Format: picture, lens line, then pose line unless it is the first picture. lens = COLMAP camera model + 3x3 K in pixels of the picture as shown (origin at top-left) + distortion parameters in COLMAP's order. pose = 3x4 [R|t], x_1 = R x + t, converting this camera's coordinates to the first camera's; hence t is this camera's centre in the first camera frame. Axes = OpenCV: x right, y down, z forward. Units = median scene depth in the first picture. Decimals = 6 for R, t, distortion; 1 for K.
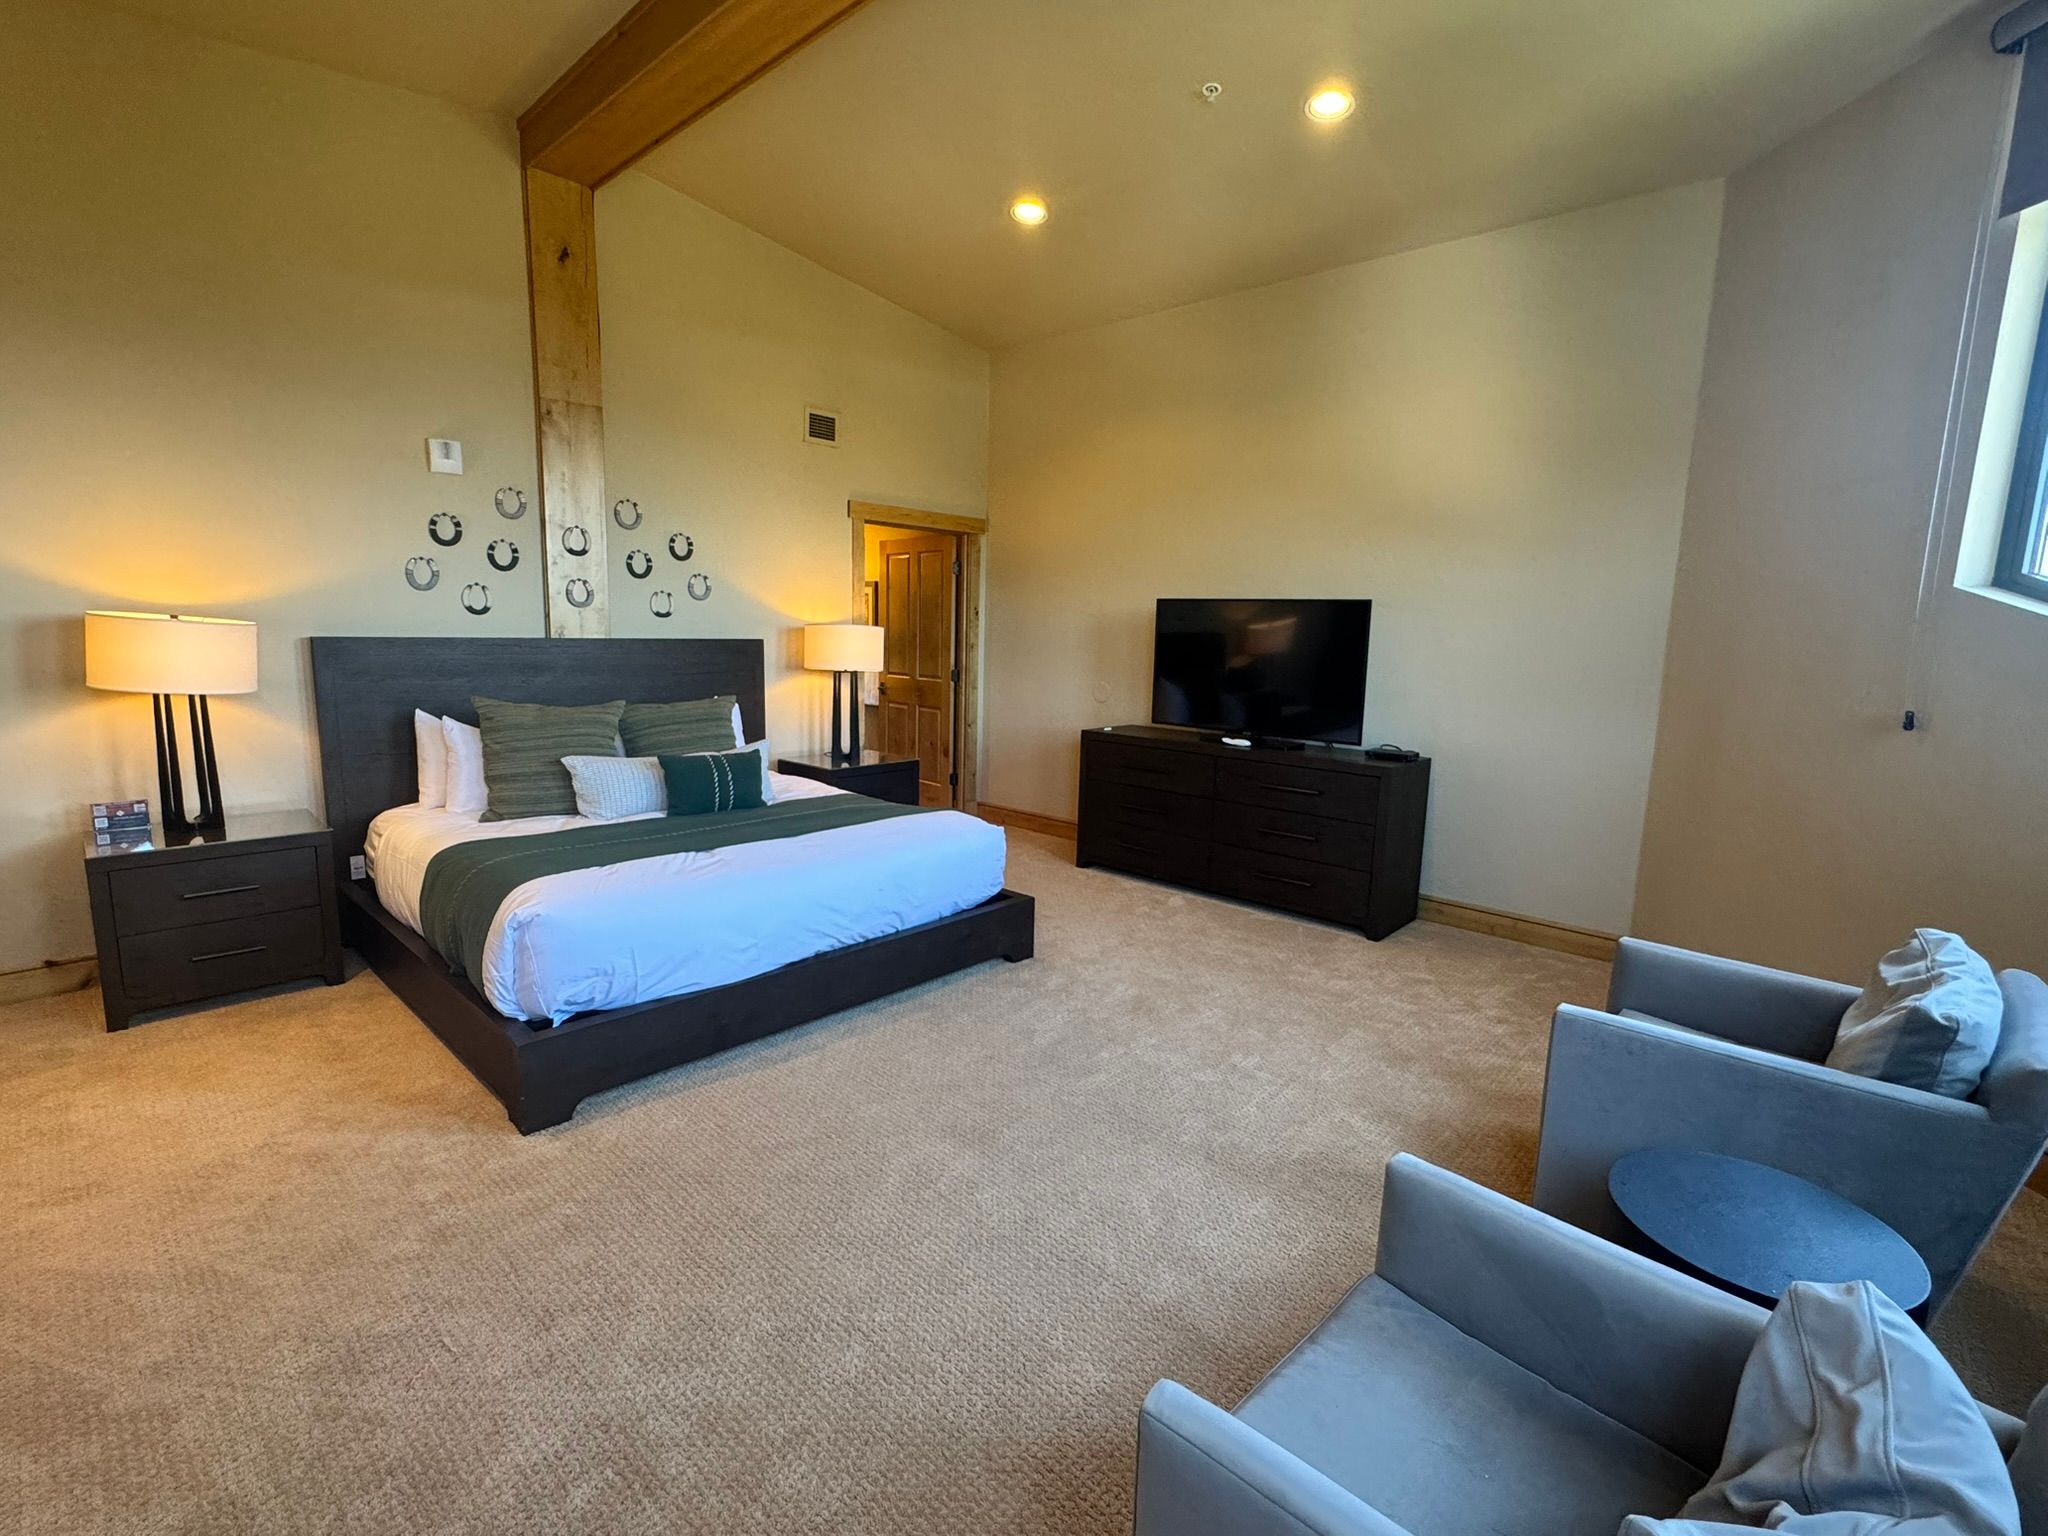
lens RADIAL K [[929.2, 0, 1020.1], [0, 929.2, 764.0], [0, 0, 1]] dist [-0.000572, 0.000115]
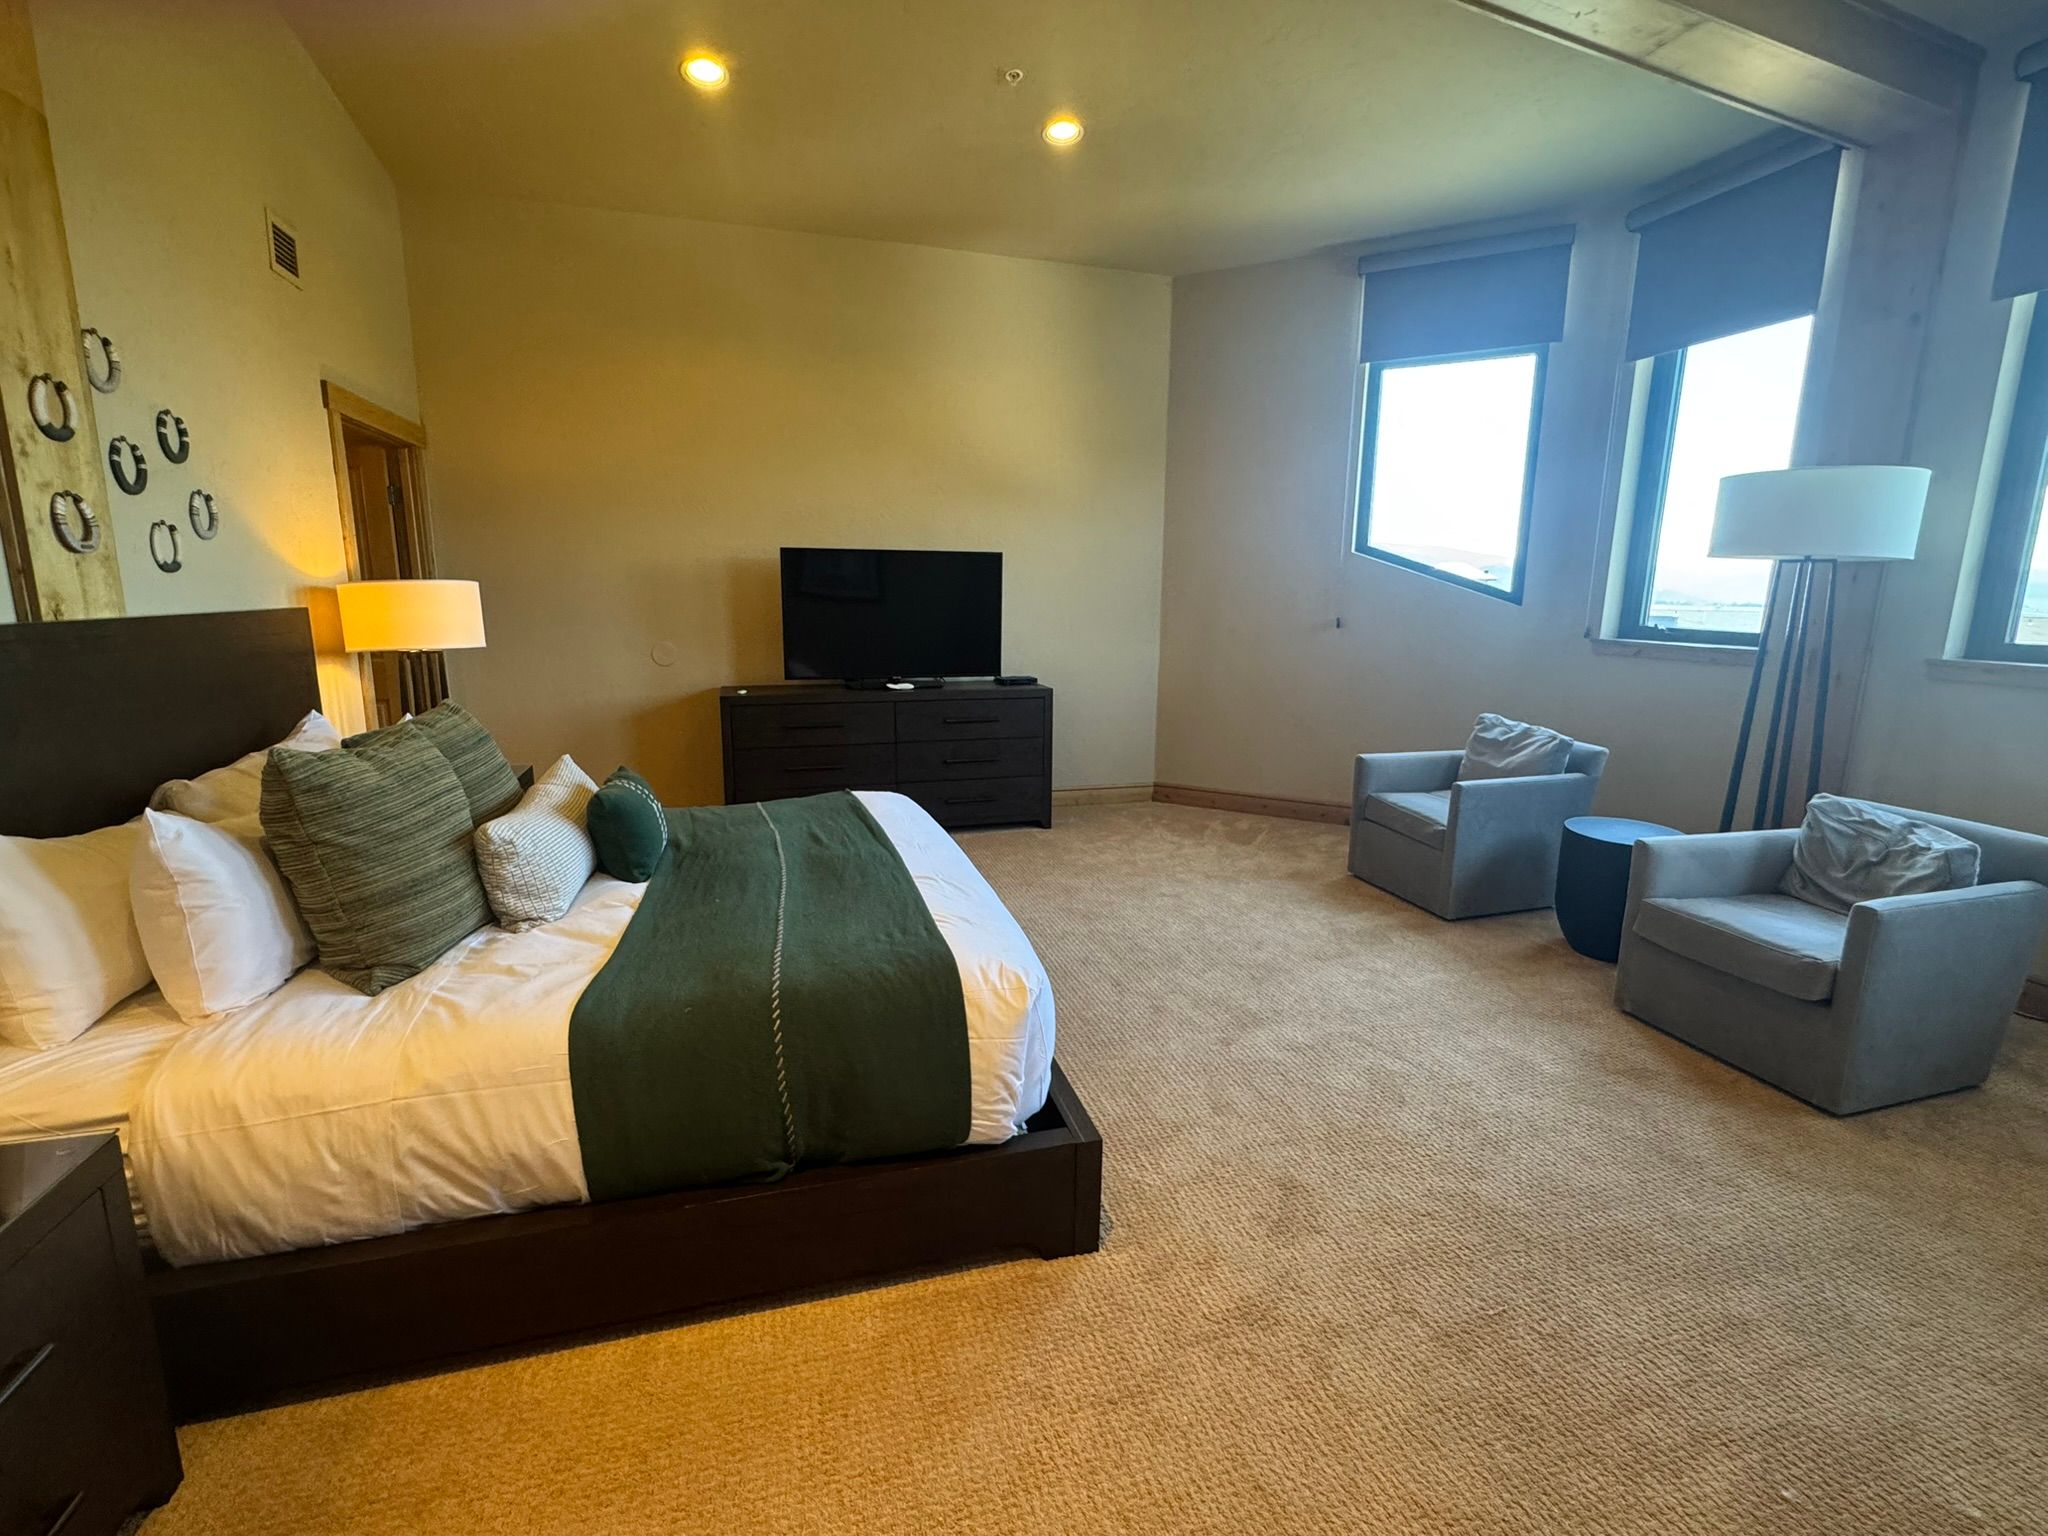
lens RADIAL K [[929.2, 0, 1022.8], [0, 929.2, 764.2], [0, 0, 1]] dist [-0.000572, 0.000115]
pose [[0.508559, -0.182913, 0.841374, -0.654336], [0.133033, 0.982133, 0.133104, -0.063949], [-0.850688, 0.044240, 0.523807, 0.359468]]
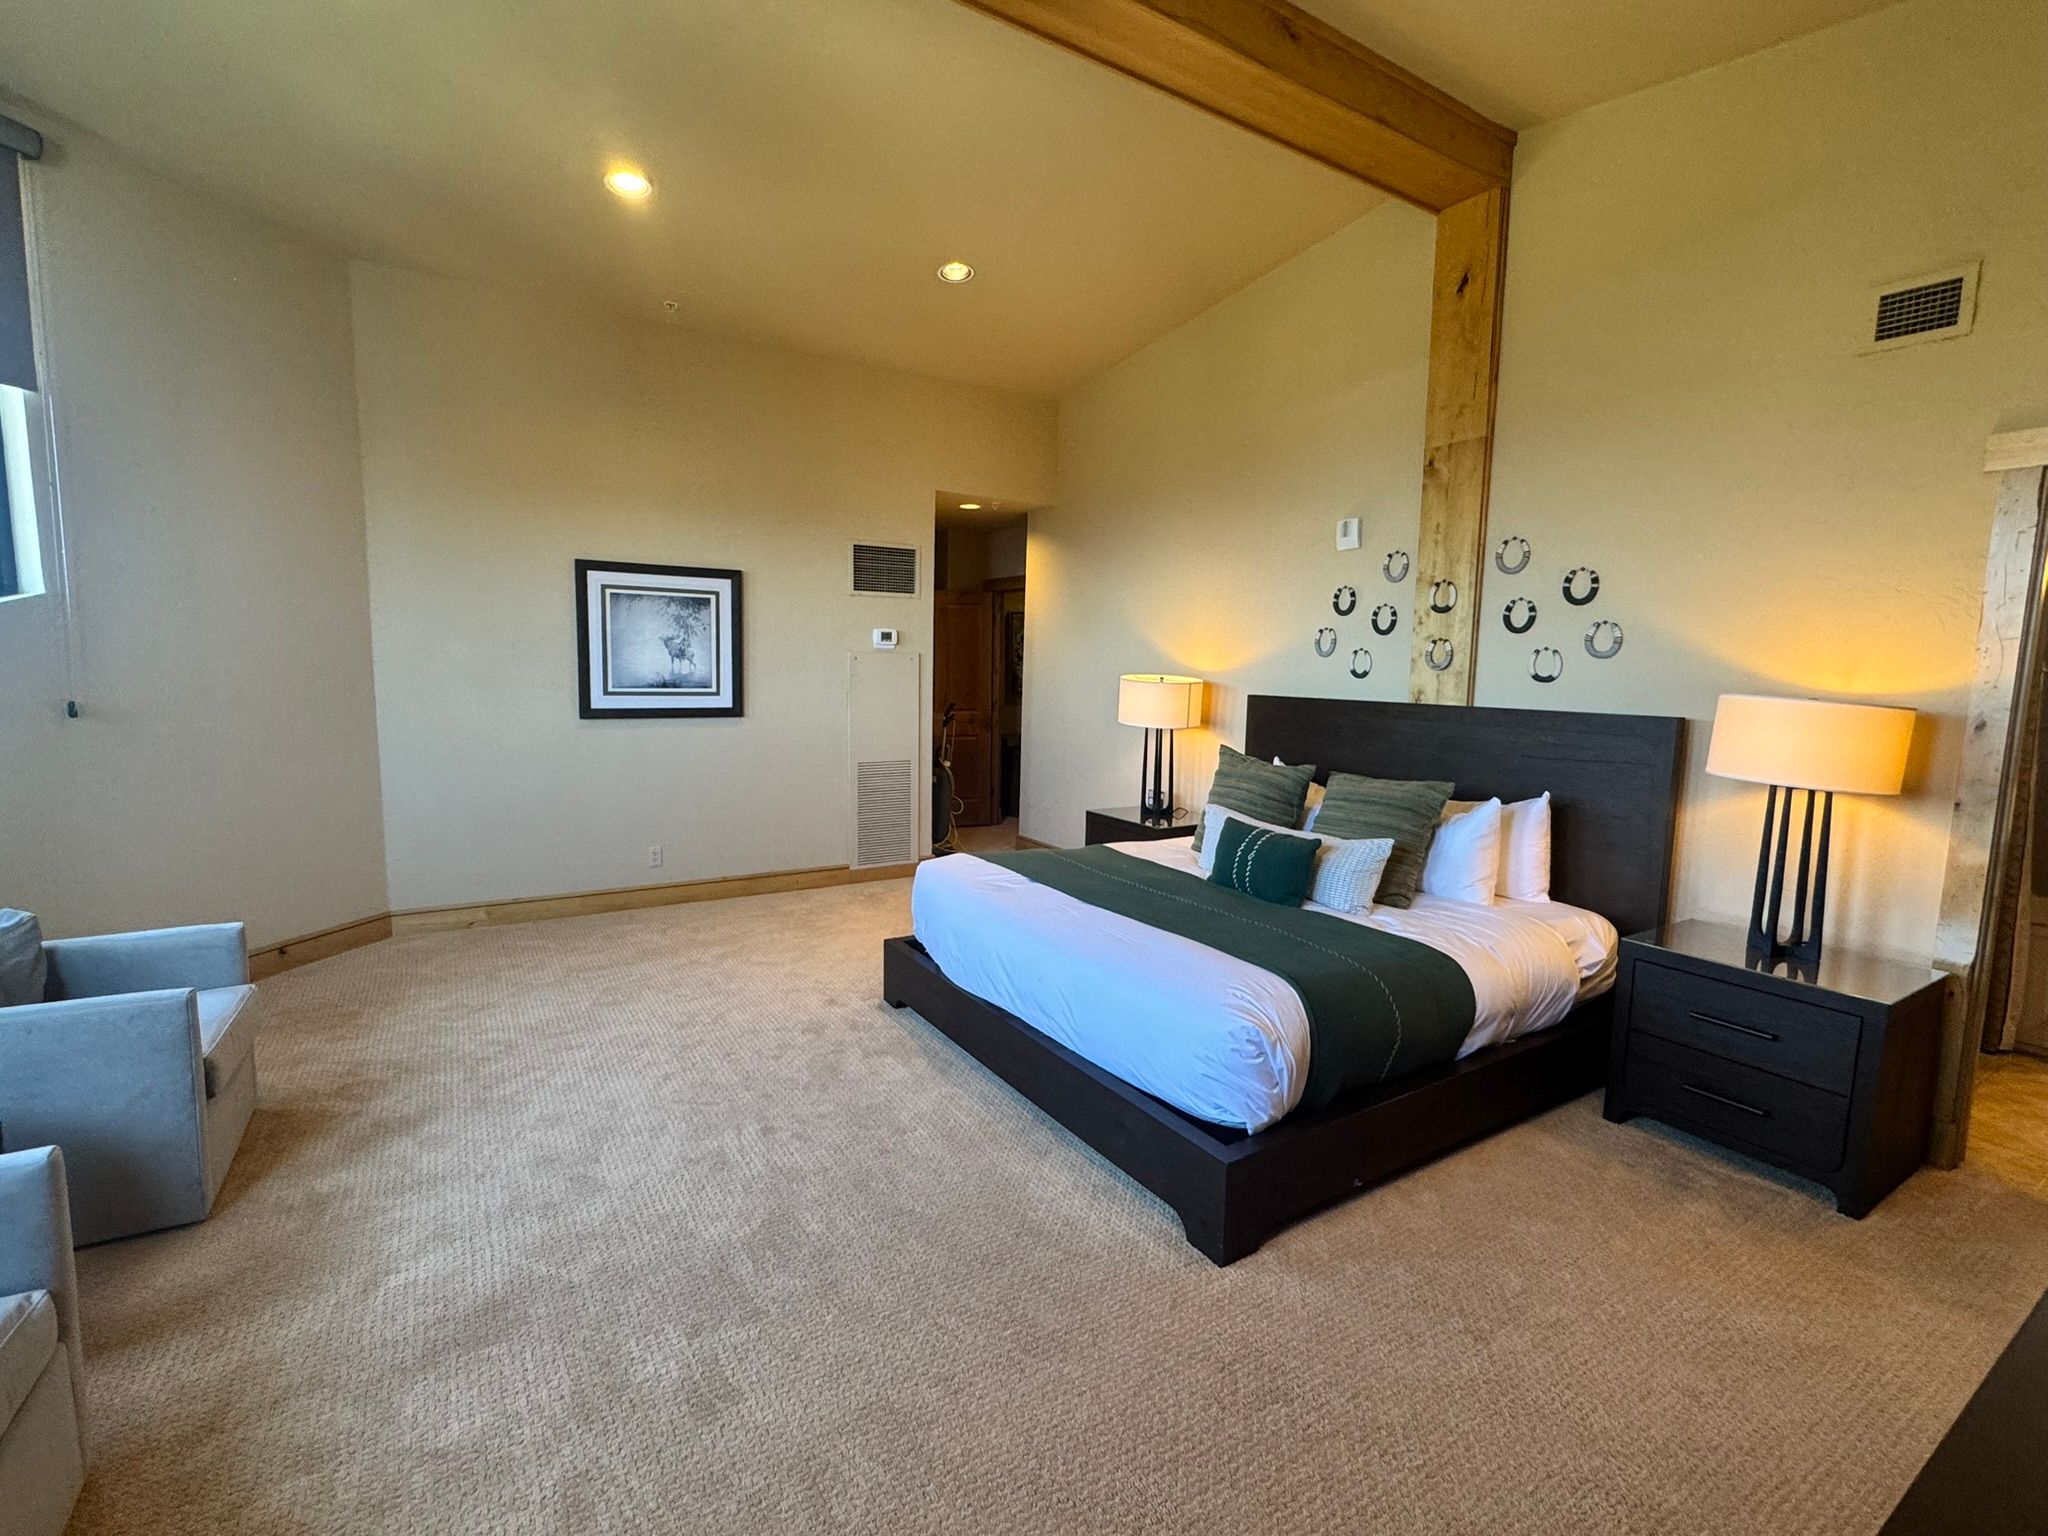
lens RADIAL K [[929.2, 0, 1027.2], [0, 929.2, 770.2], [0, 0, 1]] dist [-0.000572, 0.000115]
pose [[-0.261547, 0.069683, -0.962672, 0.503905], [-0.187092, 0.974813, 0.121393, -0.110514], [0.946884, 0.211858, -0.241922, 0.874339]]
